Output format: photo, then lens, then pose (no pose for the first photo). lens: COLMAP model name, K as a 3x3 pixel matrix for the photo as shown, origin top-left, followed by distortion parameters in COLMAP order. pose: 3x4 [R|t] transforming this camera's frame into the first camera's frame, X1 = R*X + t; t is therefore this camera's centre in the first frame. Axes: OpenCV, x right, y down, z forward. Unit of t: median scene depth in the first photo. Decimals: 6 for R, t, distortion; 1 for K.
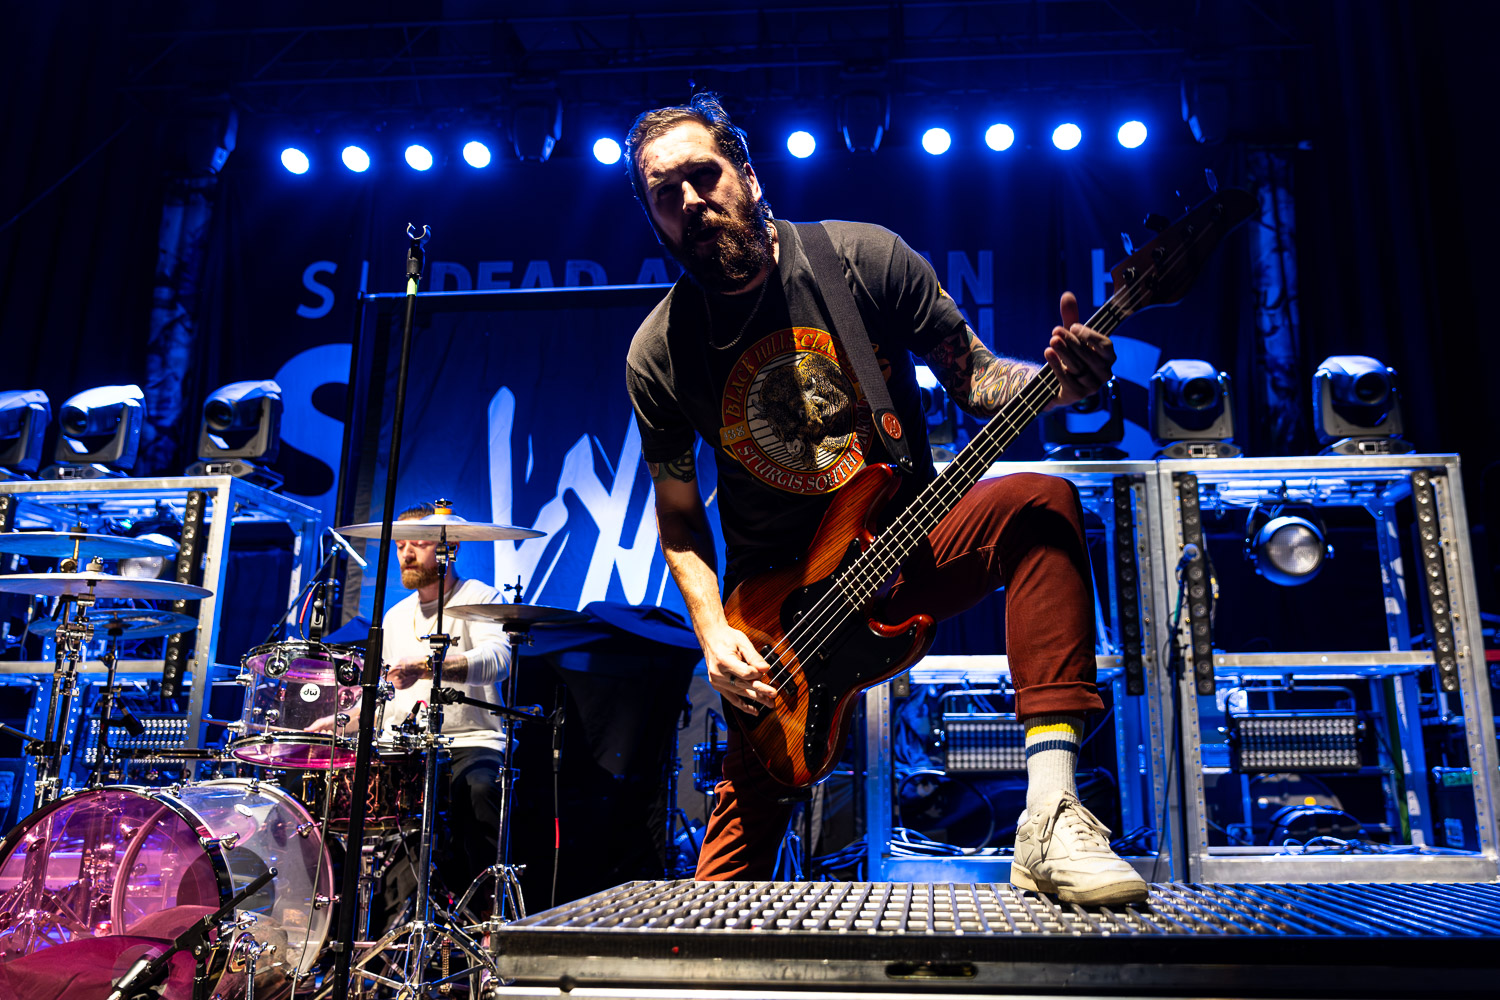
lens RADIAL K [[1303.5, 0, 750.0], [0, 1303.5, 500.0], [0, 0, 1]] dist [-0.022329, -0.011084]
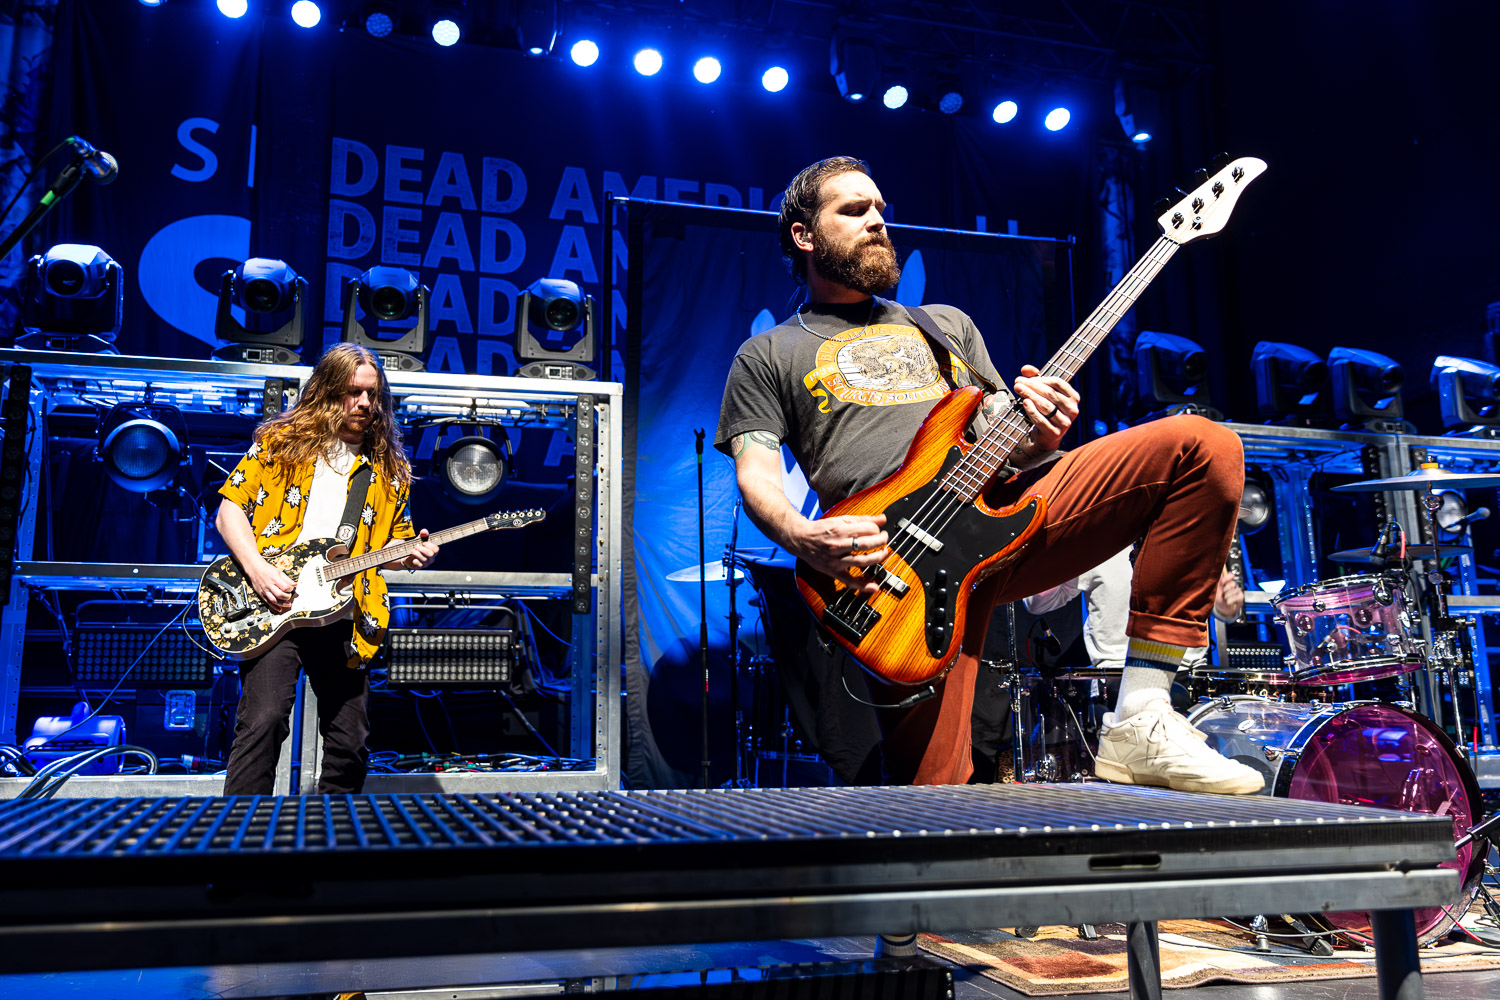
lens RADIAL K [[1320.7, 0, 672.3], [0, 1320.7, 492.2], [0, 0, 1]] dist [-0.013362, -0.009831]
pose [[0.934570, 0.050898, 0.352121, -0.689270], [-0.070940, 0.996499, 0.044243, 0.014870], [-0.348636, -0.066327, 0.934908, 0.077983]]
